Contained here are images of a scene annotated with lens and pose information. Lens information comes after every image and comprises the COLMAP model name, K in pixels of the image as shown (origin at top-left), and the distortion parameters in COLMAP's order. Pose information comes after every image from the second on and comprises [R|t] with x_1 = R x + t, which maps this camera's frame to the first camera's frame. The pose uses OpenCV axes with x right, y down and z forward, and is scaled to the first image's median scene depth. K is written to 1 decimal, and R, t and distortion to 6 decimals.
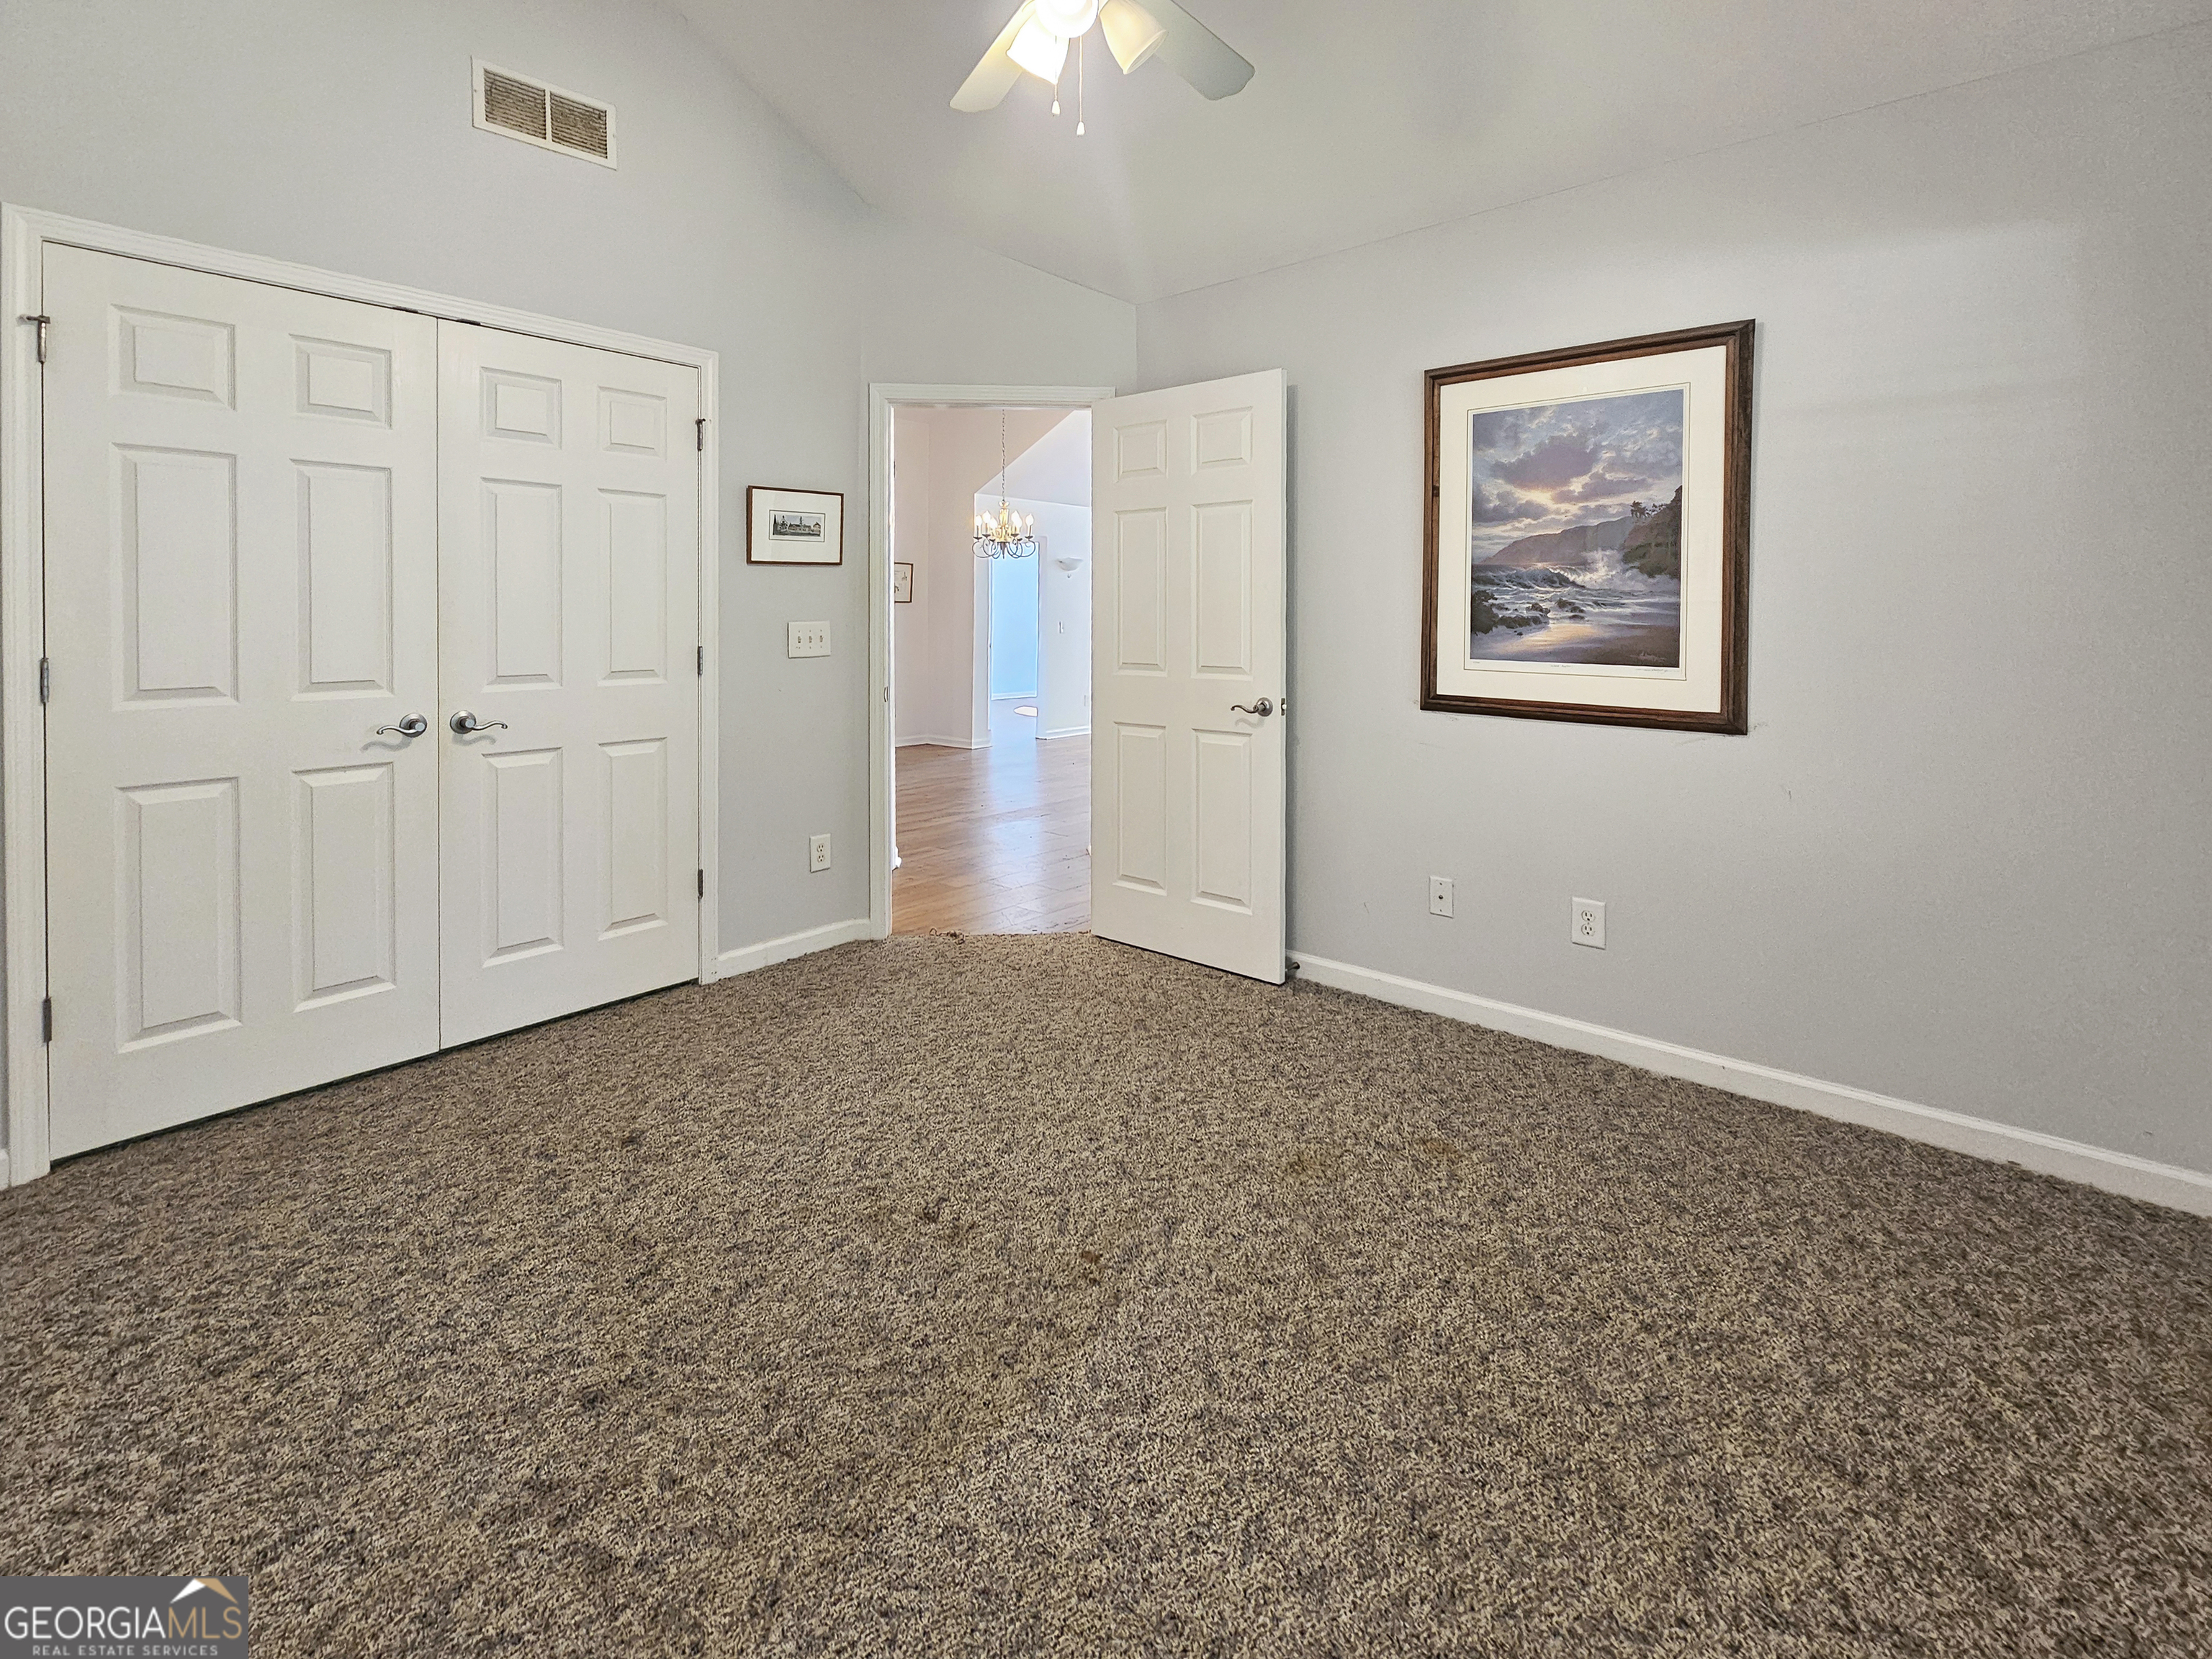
lens RADIAL K [[943.0, 0, 1083.9], [0, 943.0, 823.8], [0, 0, 1]] dist [-0.001737, 0.000128]
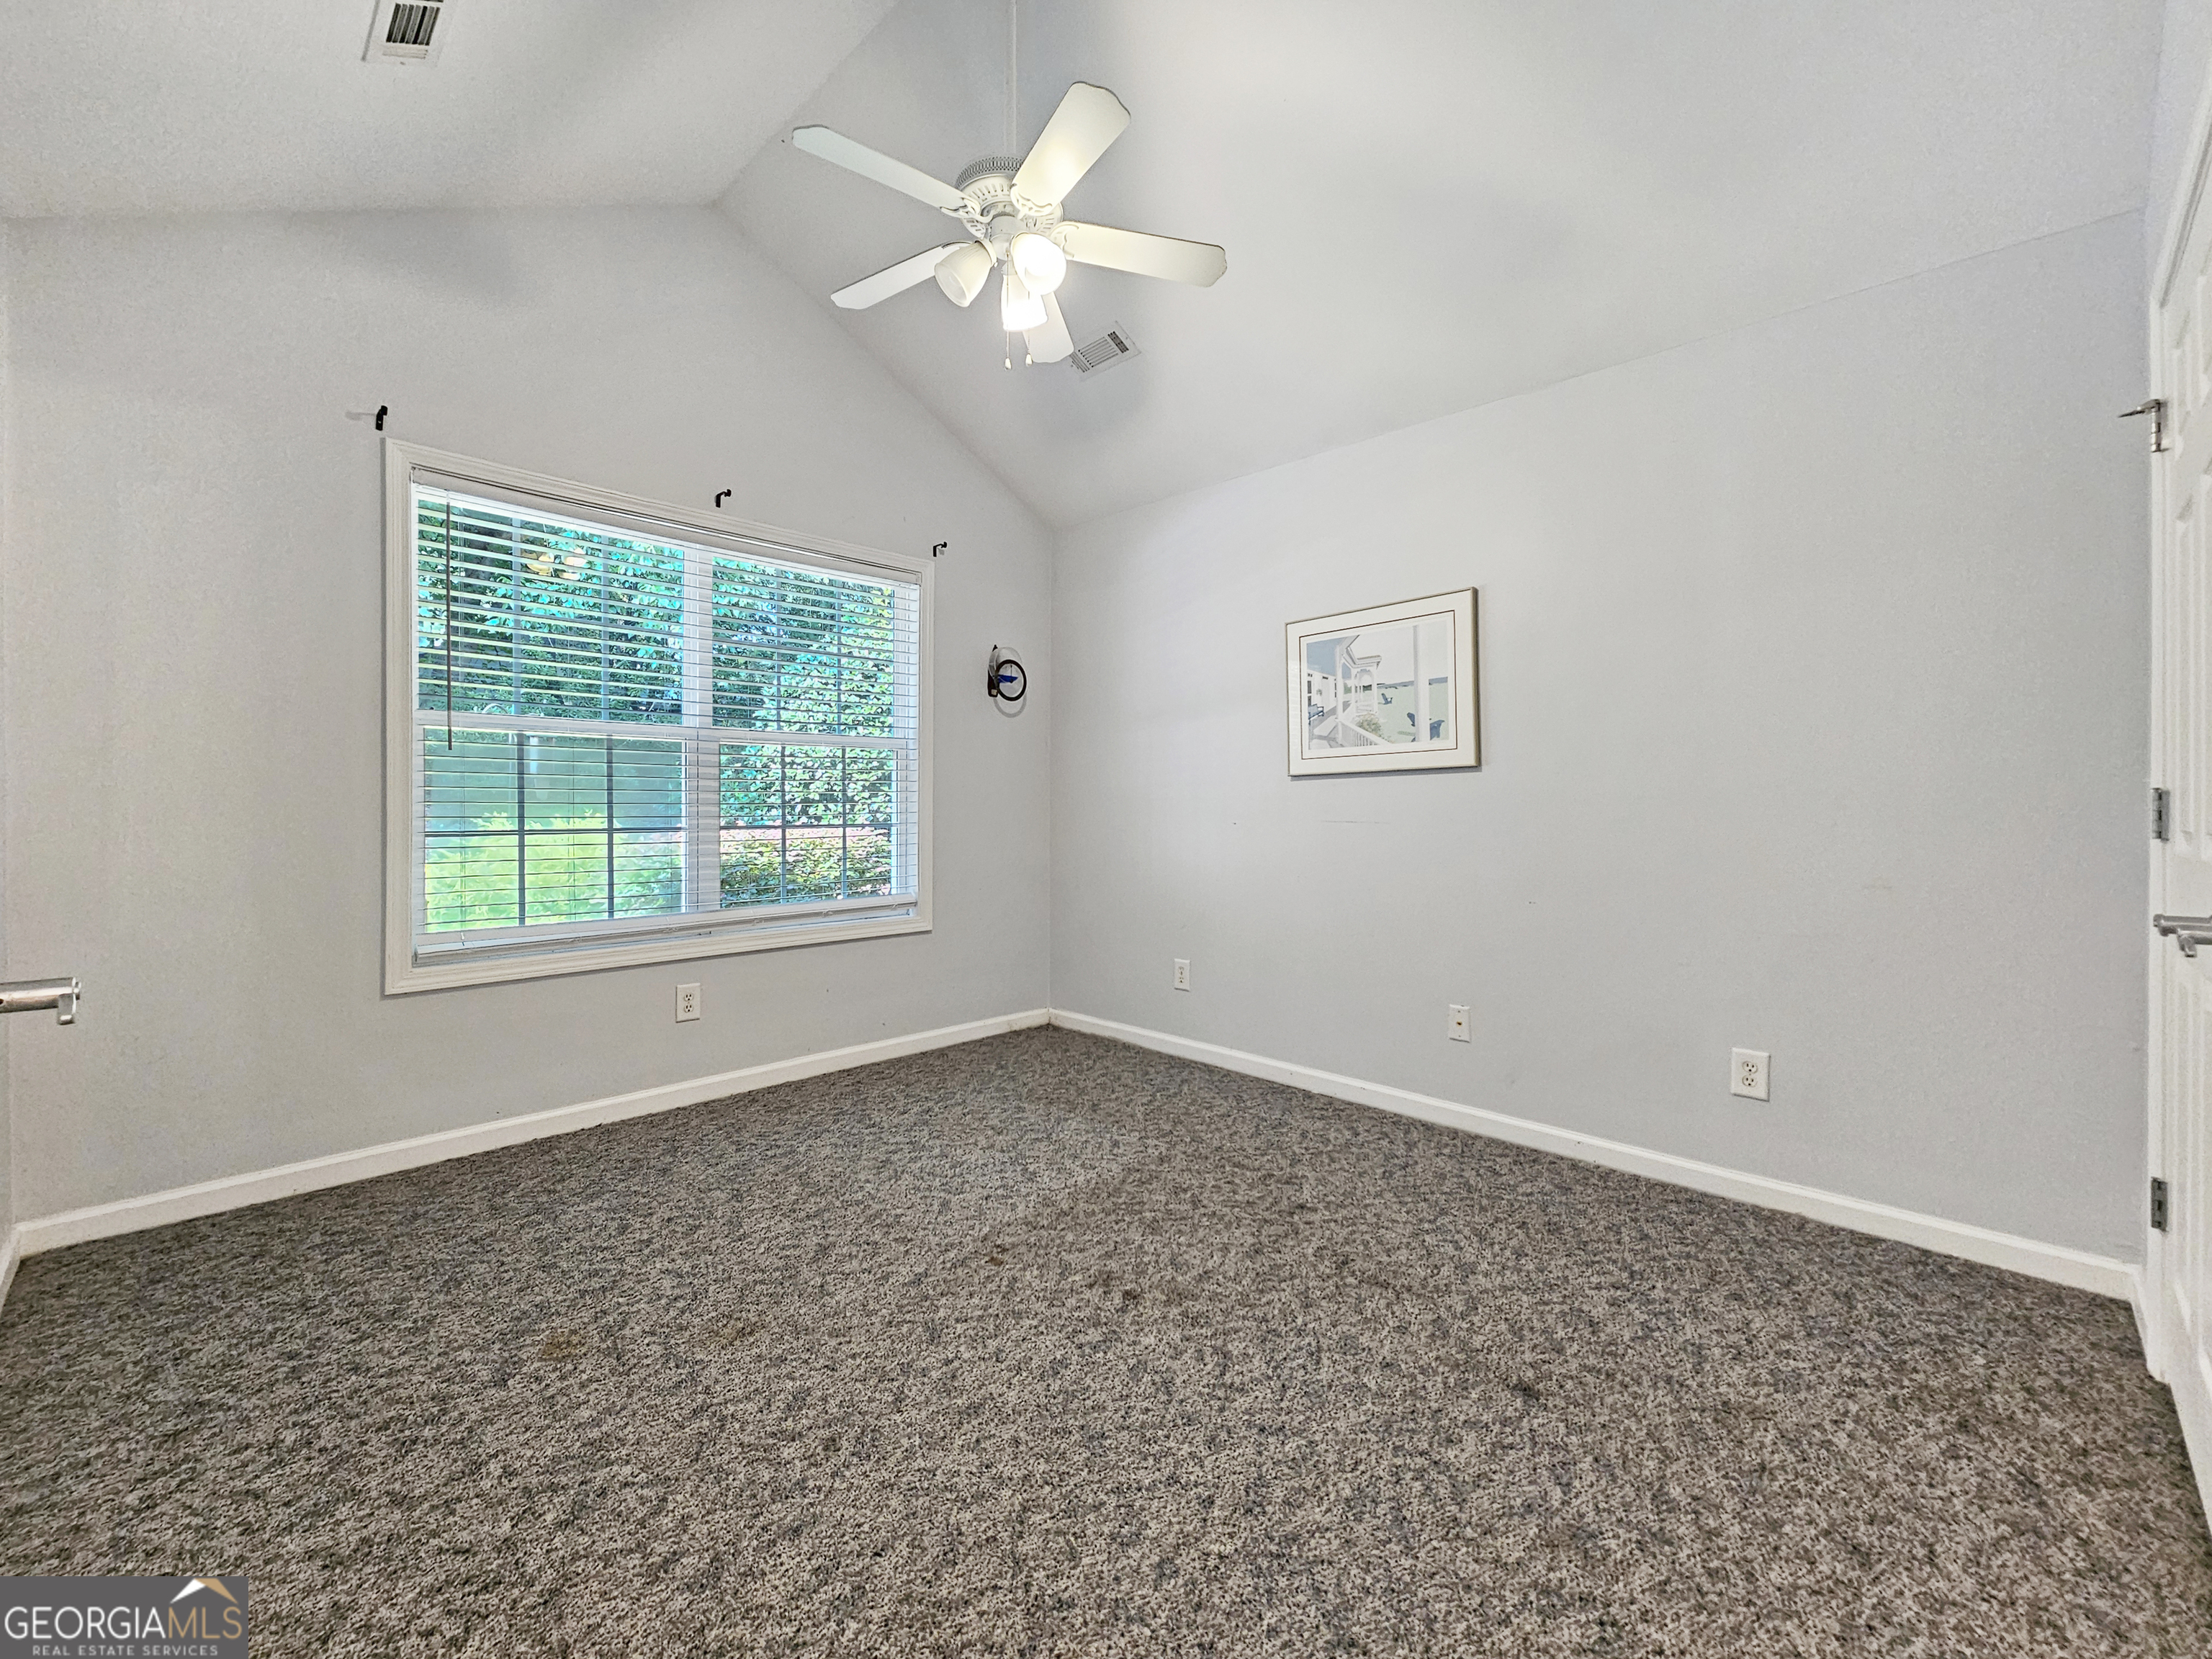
lens RADIAL K [[943.0, 0, 1083.9], [0, 943.0, 823.8], [0, 0, 1]] dist [-0.001737, 0.000128]
pose [[-0.996585, -0.007260, 0.082253, -0.205359], [0.011640, 0.973829, 0.226985, -0.380601], [-0.081748, 0.227167, -0.970419, 2.043293]]
